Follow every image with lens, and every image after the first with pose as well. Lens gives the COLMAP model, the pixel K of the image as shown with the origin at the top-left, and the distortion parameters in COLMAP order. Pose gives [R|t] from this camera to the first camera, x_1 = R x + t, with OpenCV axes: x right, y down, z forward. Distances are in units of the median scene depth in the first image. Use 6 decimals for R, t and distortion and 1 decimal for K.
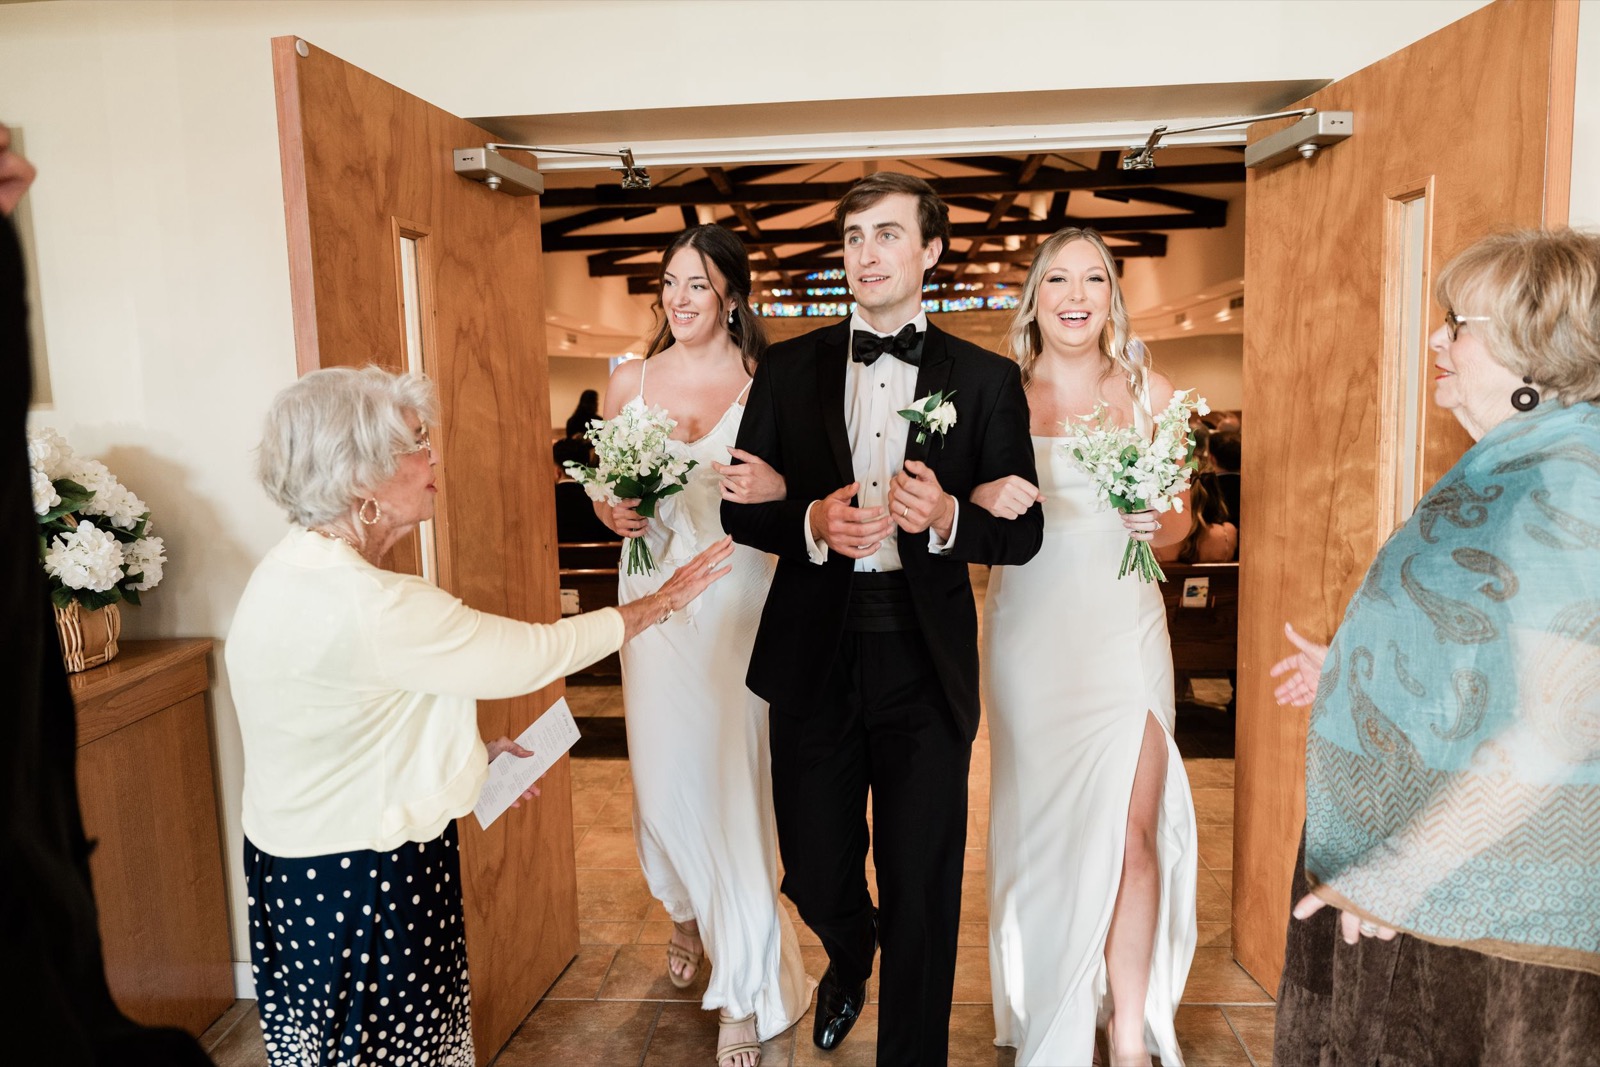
lens RADIAL K [[1108.4, 0, 799.6], [0, 1108.4, 536.4], [0, 0, 1]] dist [-0.003415, 0.003612]
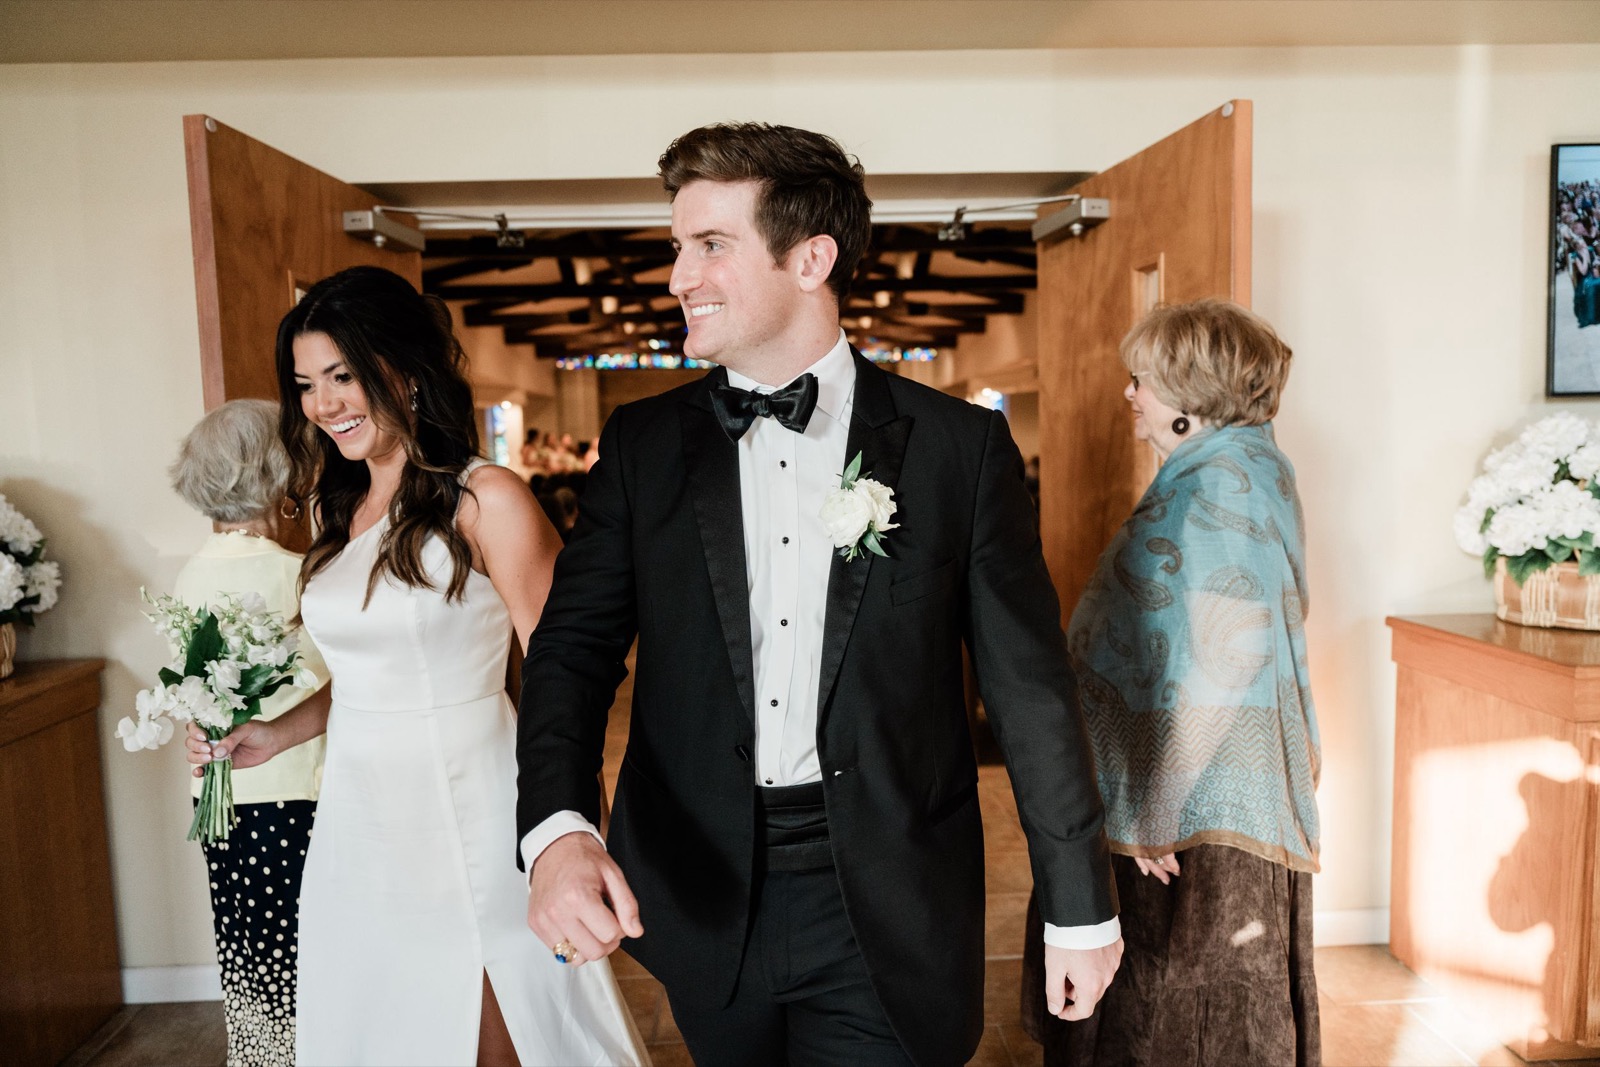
lens RADIAL K [[1108.4, 0, 809.4], [0, 1108.4, 544.3], [0, 0, 1]] dist [-0.003415, 0.003612]
pose [[0.993396, -0.010689, 0.114239, 0.024517], [0.015144, 0.999155, -0.038197, 0.036603], [-0.113734, 0.039675, 0.992719, -0.150438]]
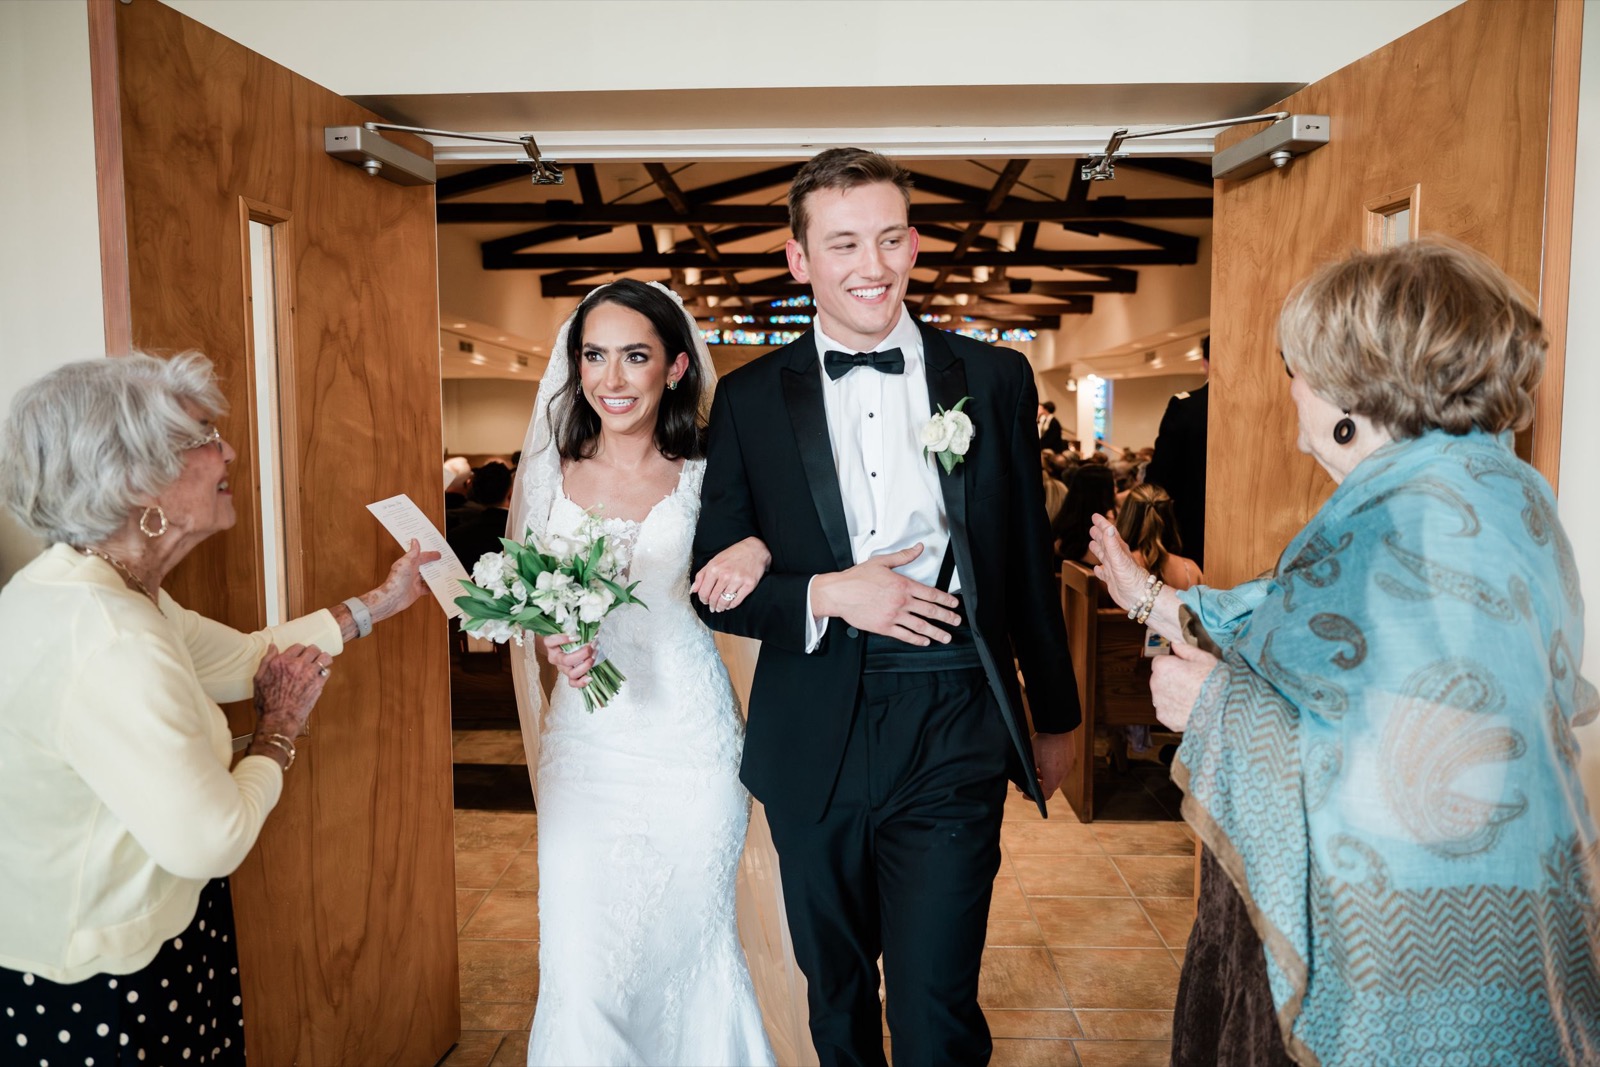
lens RADIAL K [[1140.3, 0, 798.1], [0, 1140.3, 536.0], [0, 0, 1]] dist [-0.005456, 0.001410]
pose [[0.999260, 0.021602, 0.031831, 0.041125], [-0.020595, 0.999288, -0.031626, -0.003250], [-0.032491, 0.030947, 0.998993, 0.090832]]
